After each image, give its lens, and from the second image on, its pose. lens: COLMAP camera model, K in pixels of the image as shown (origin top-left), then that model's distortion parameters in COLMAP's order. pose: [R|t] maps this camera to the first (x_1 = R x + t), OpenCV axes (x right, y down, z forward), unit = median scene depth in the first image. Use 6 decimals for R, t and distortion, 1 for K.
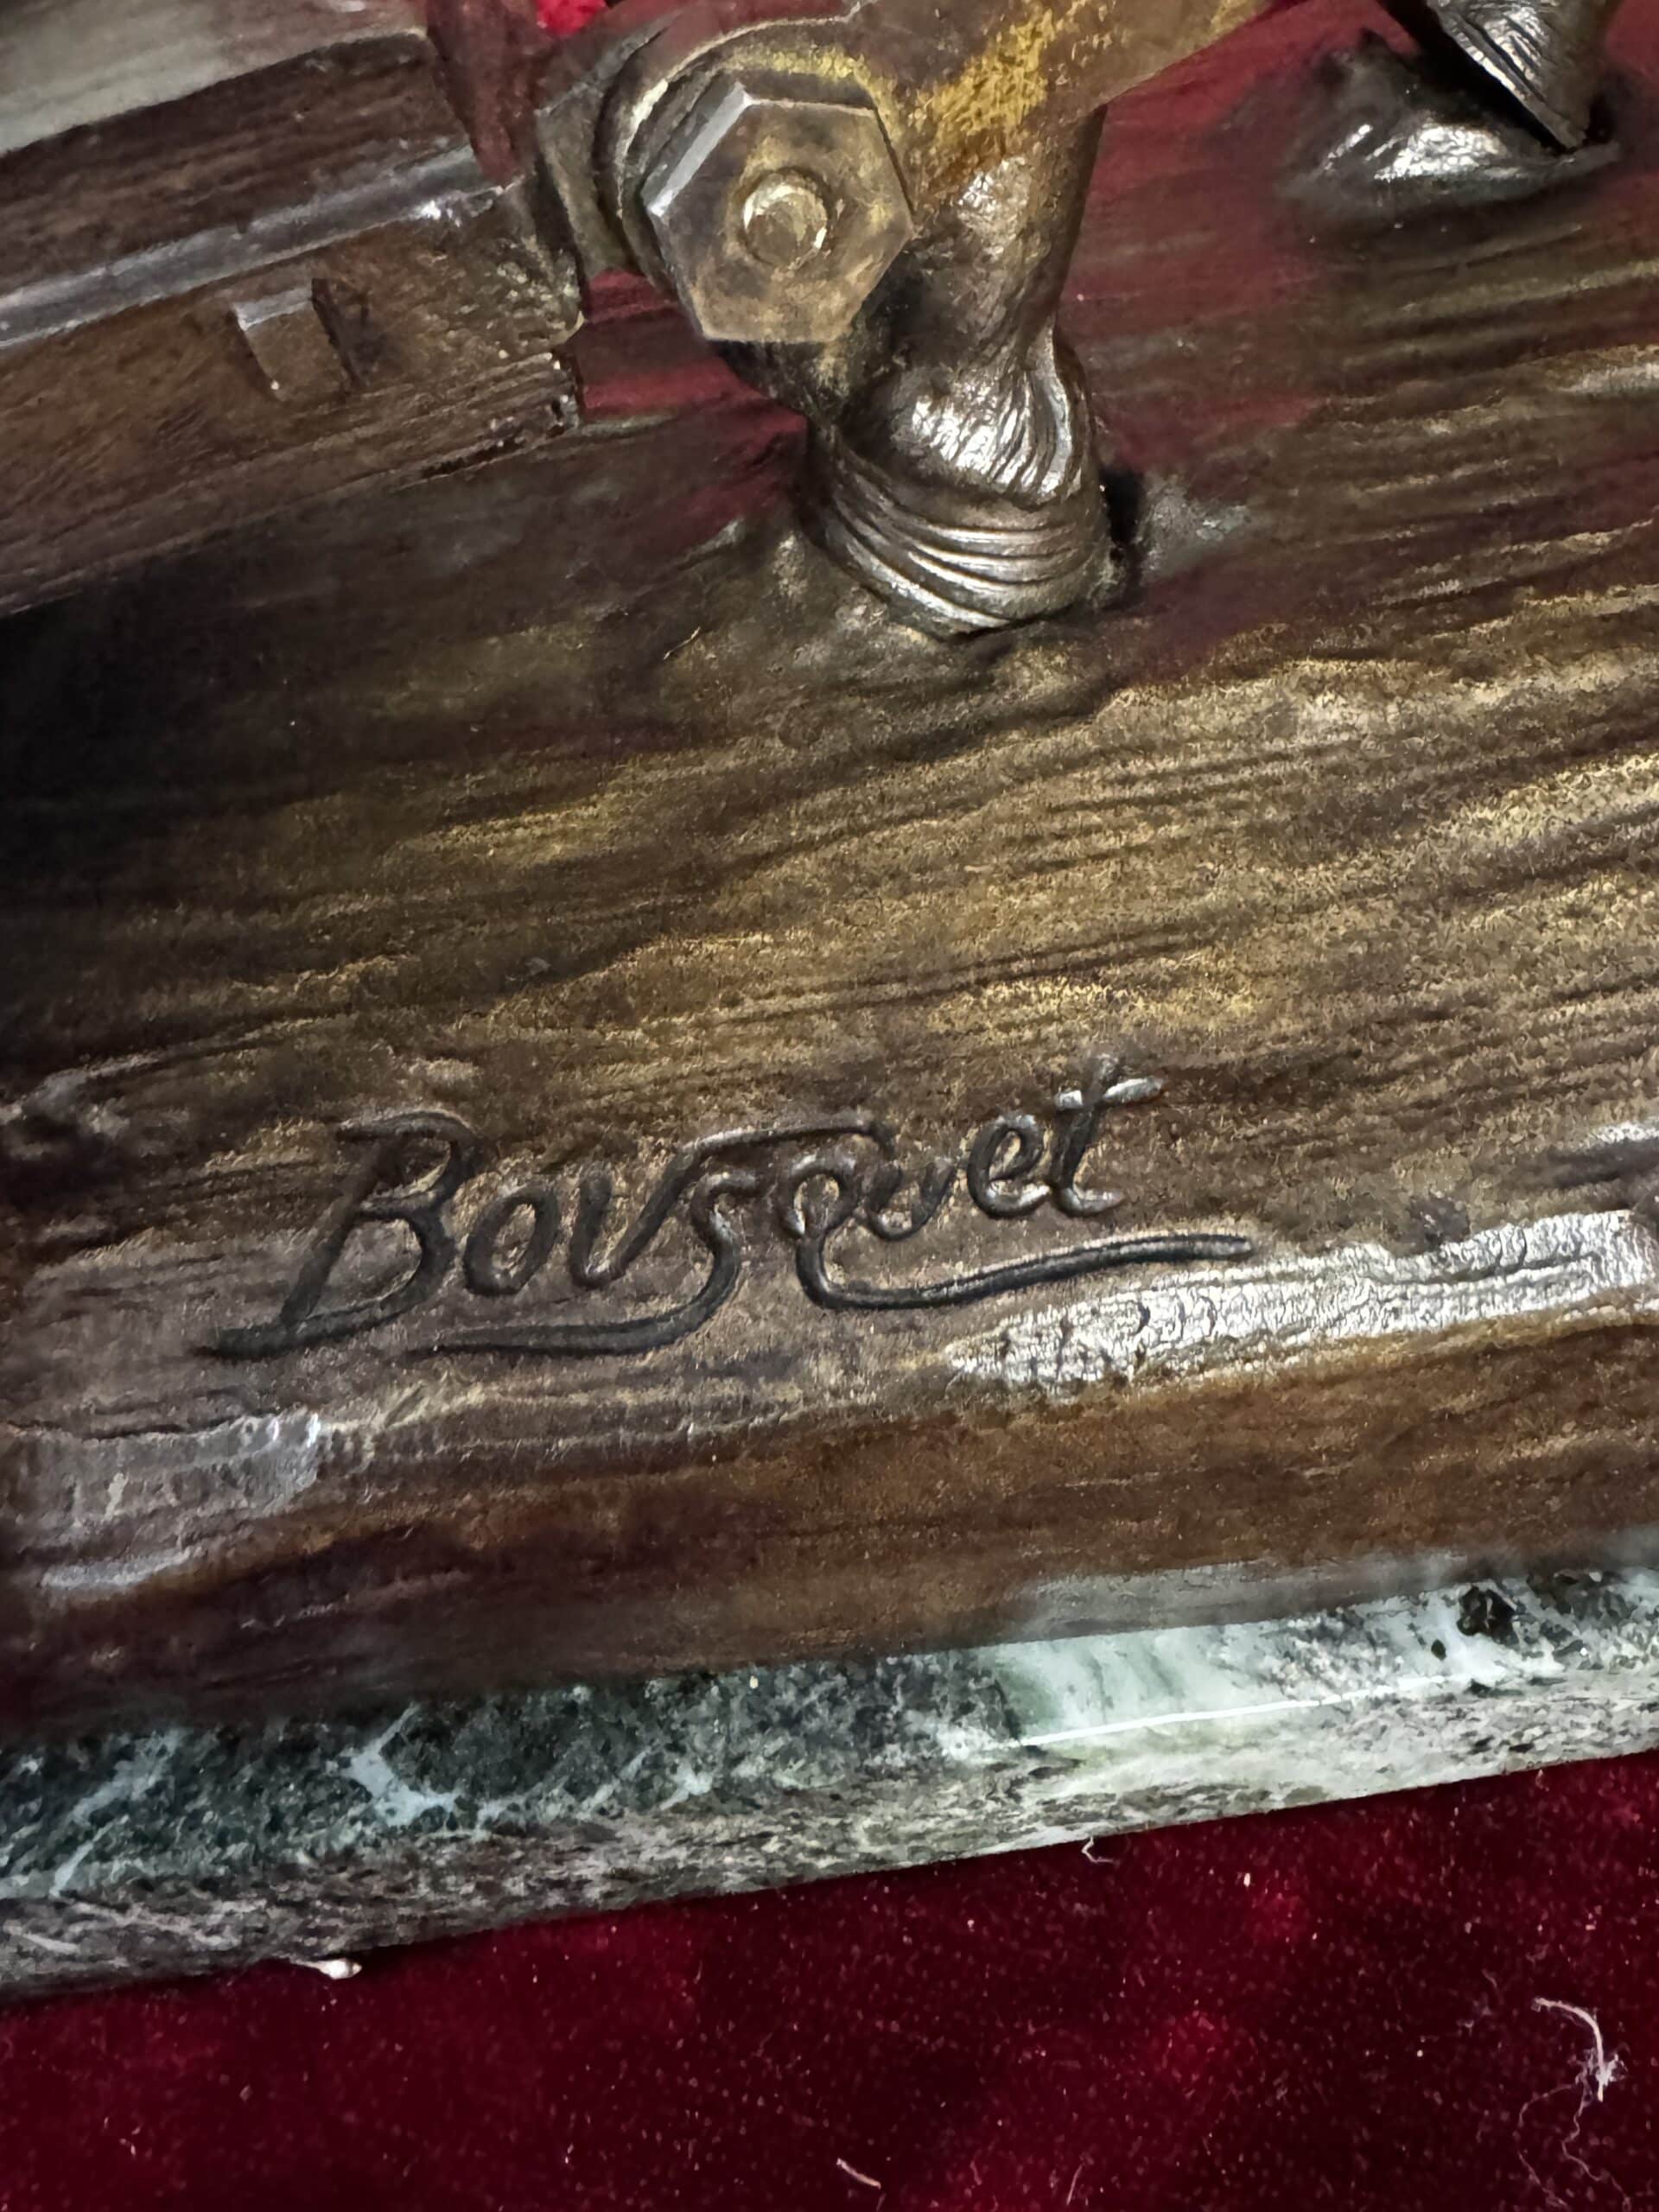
lens RADIAL K [[1827.9, 0, 835.5], [0, 1827.9, 958.9], [0, 0, 1]] dist [0.100112, -0.226899]
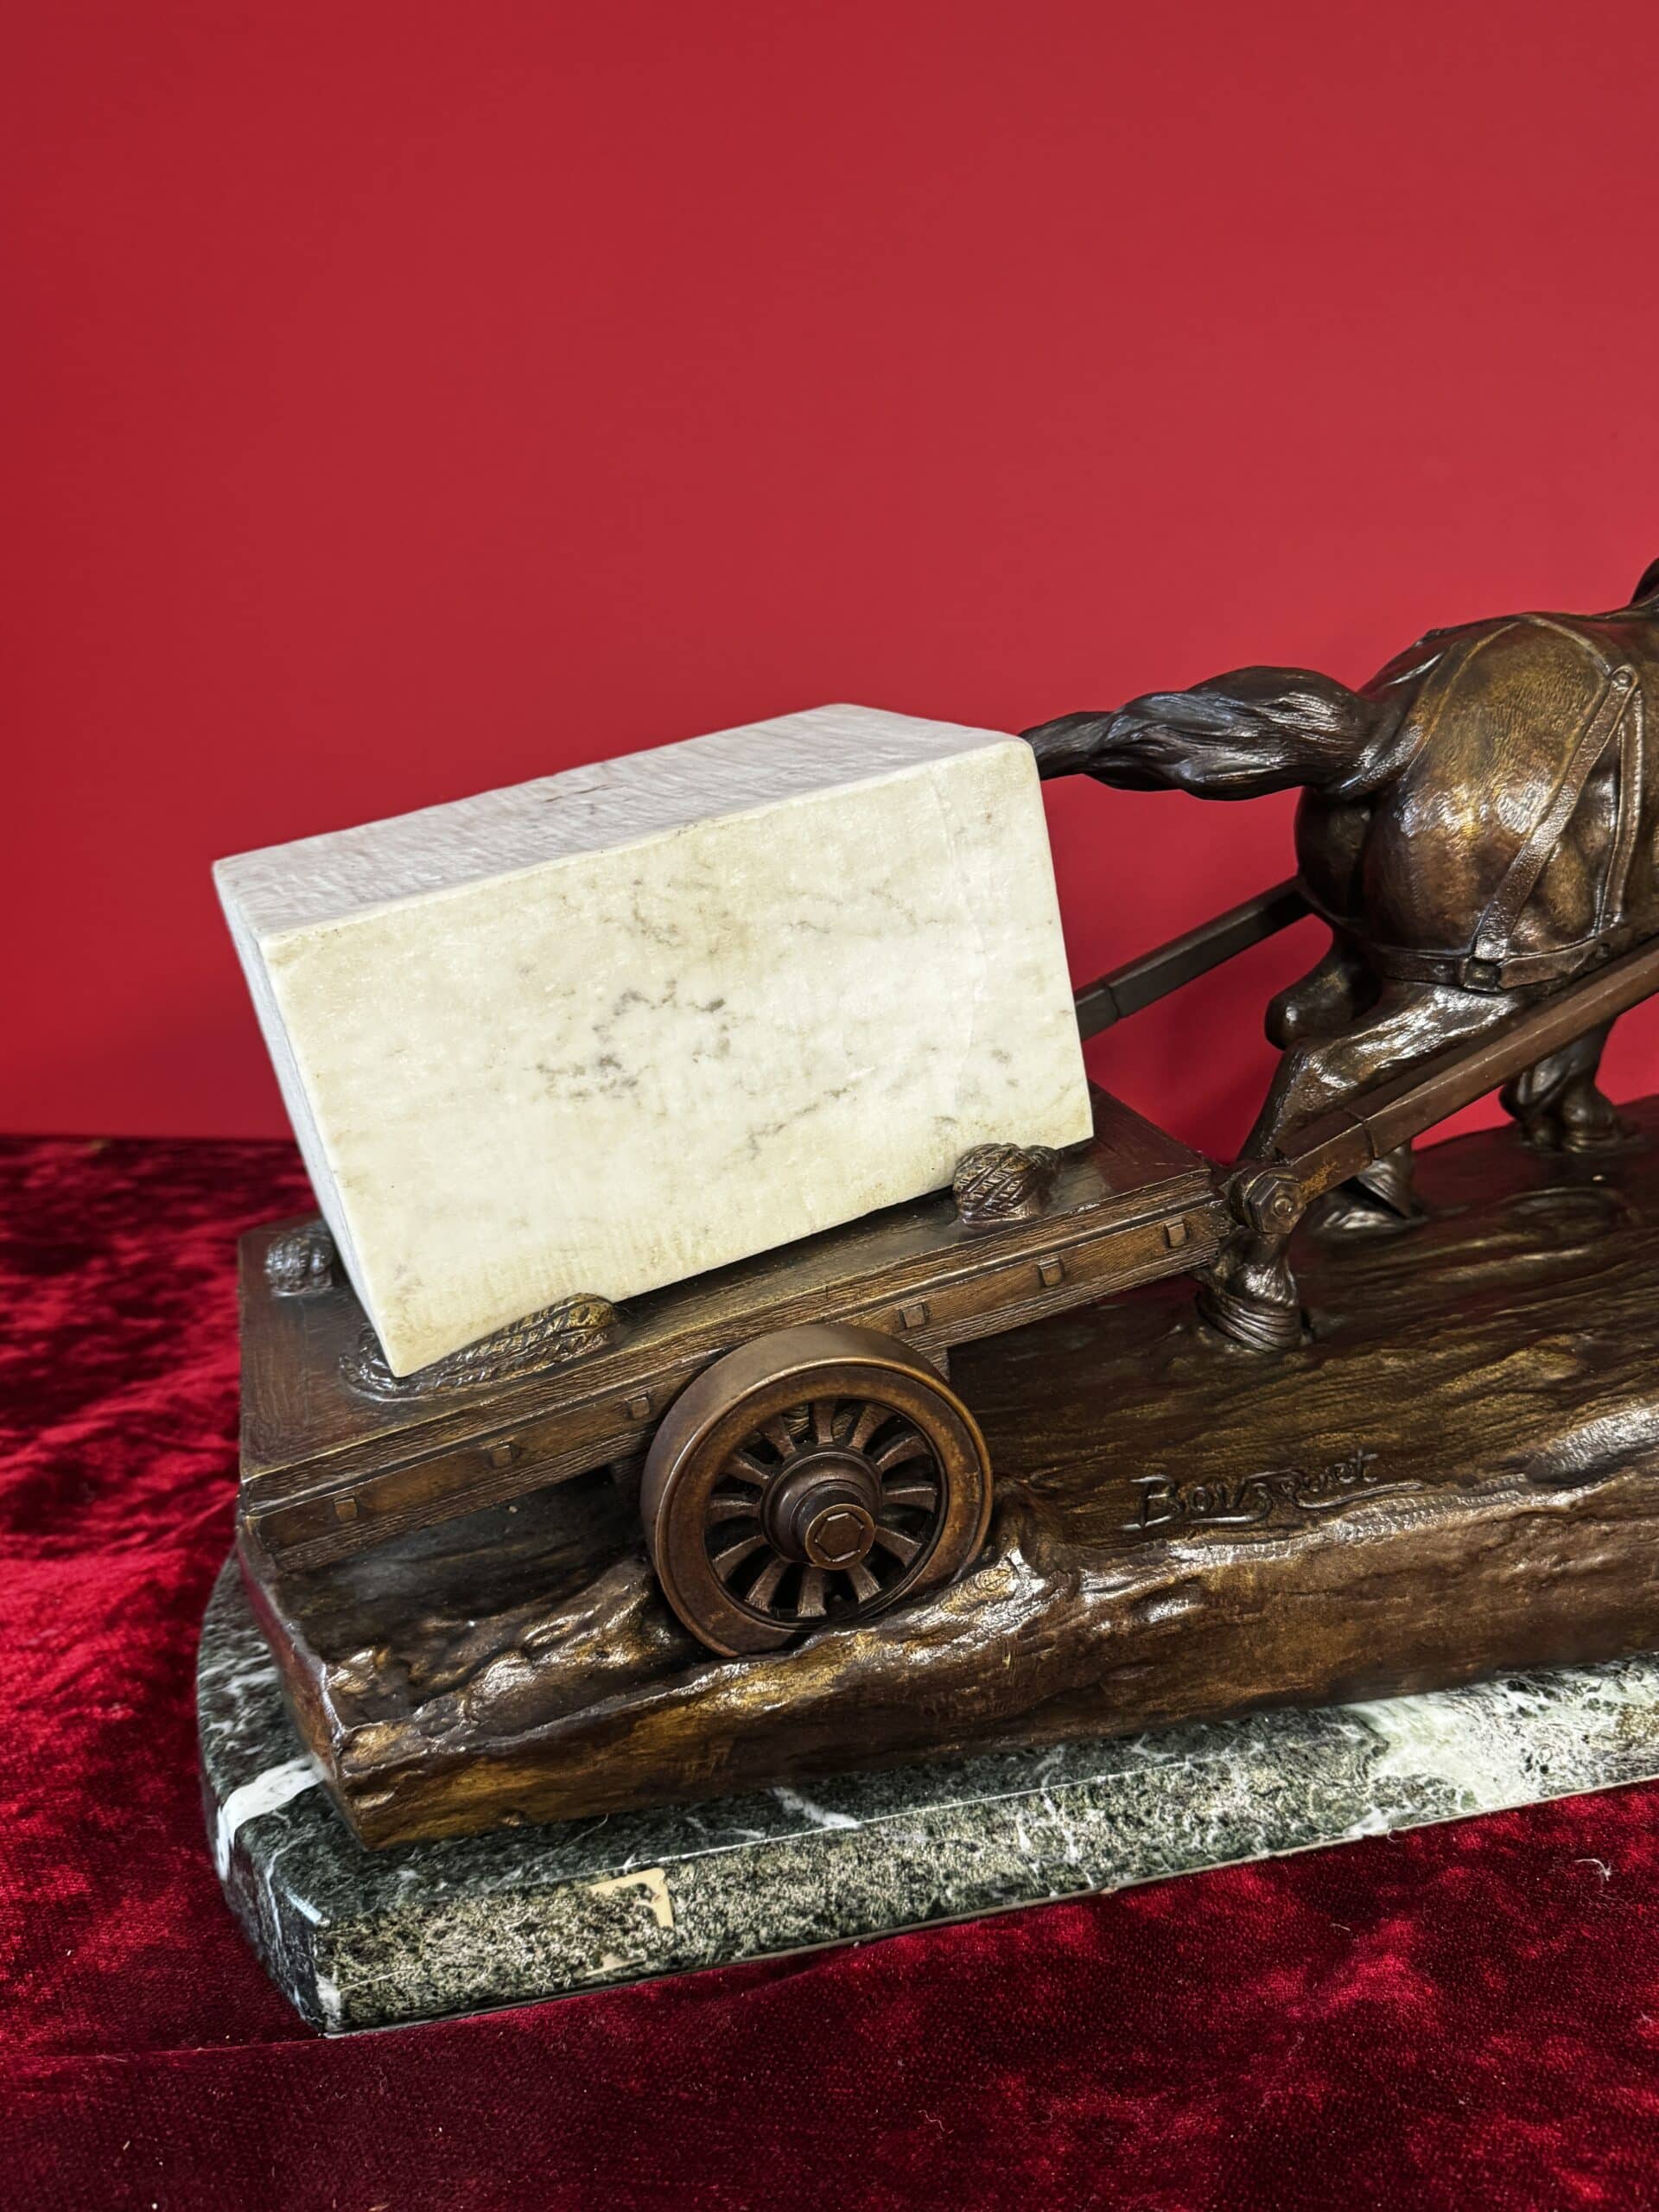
lens RADIAL K [[1827.9, 0, 826.7], [0, 1827.9, 1107.0], [0, 0, 1]] dist [0.100112, -0.226899]
pose [[0.992631, -0.015372, 0.120200, -1.059936], [0.075351, 0.855133, -0.512903, 1.028015], [-0.094902, 0.518180, 0.849990, -1.810991]]
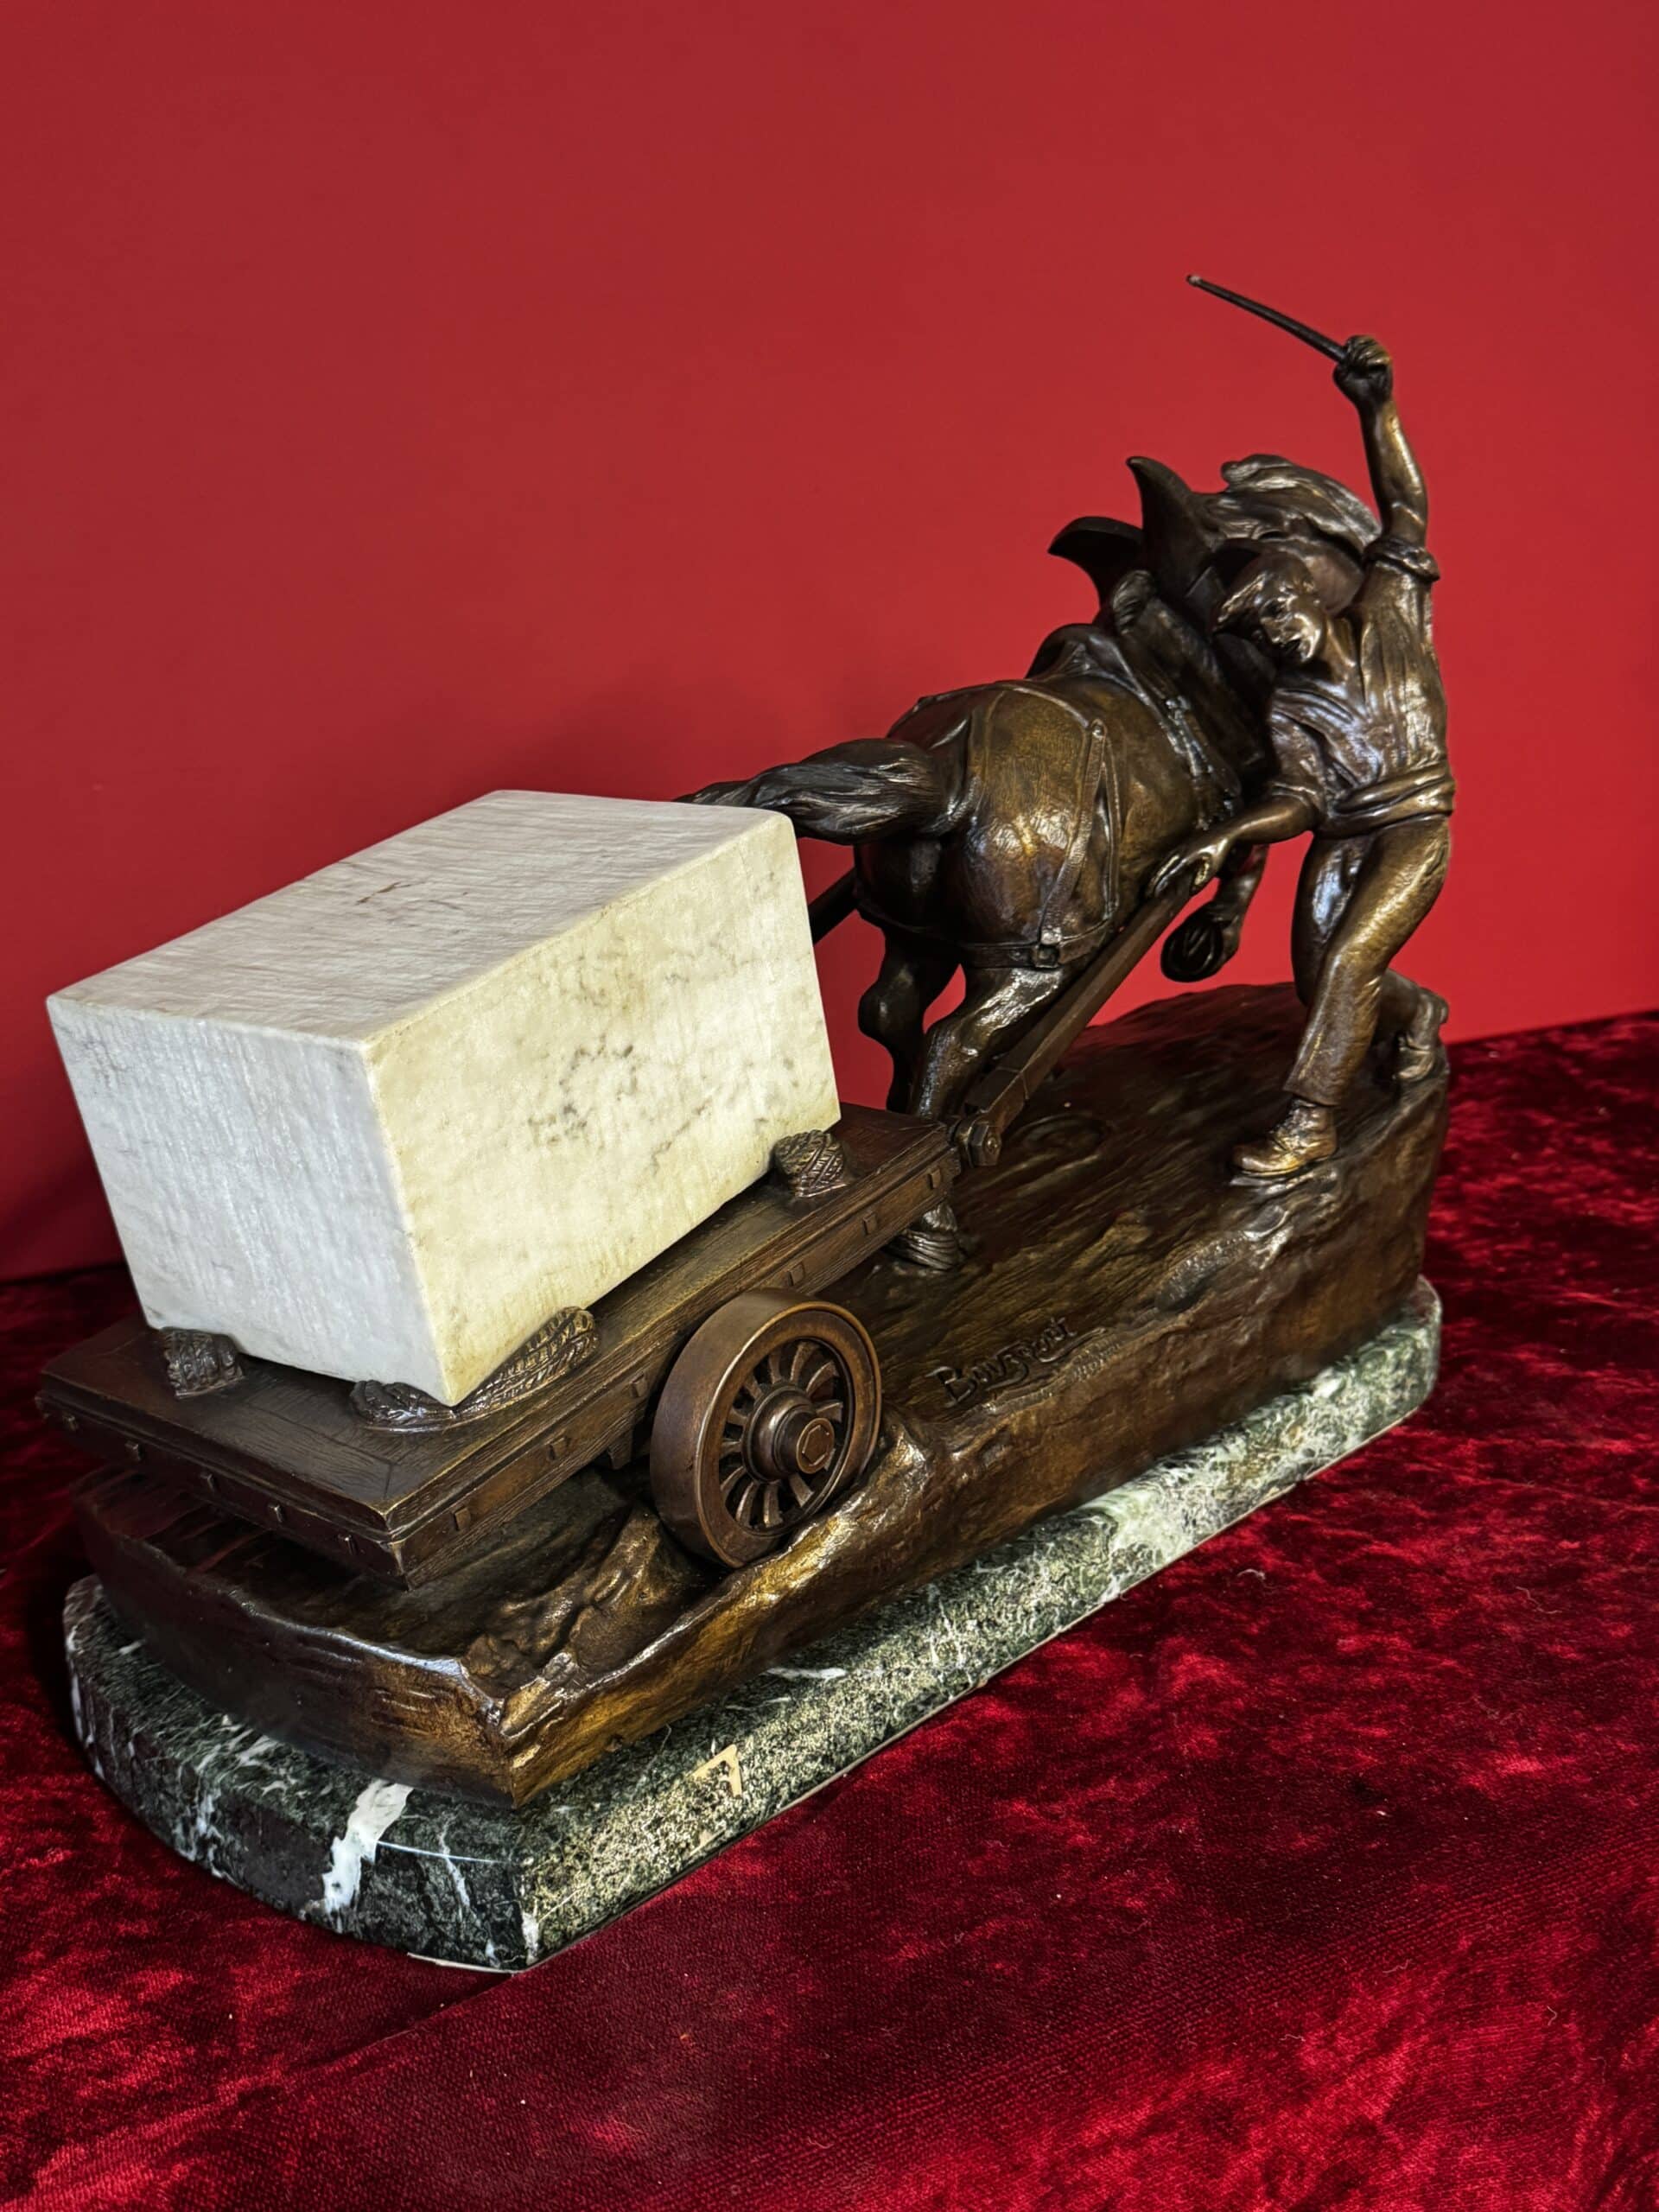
lens RADIAL K [[2247.1, 0, 843.7], [0, 2247.1, 1110.4], [0, 0, 1]] dist [0.086538, 0.000000]
pose [[0.764168, -0.163216, 0.624025, -3.121984], [0.479755, 0.790487, -0.380743, 1.309750], [-0.431140, 0.590331, 0.682369, -2.436447]]
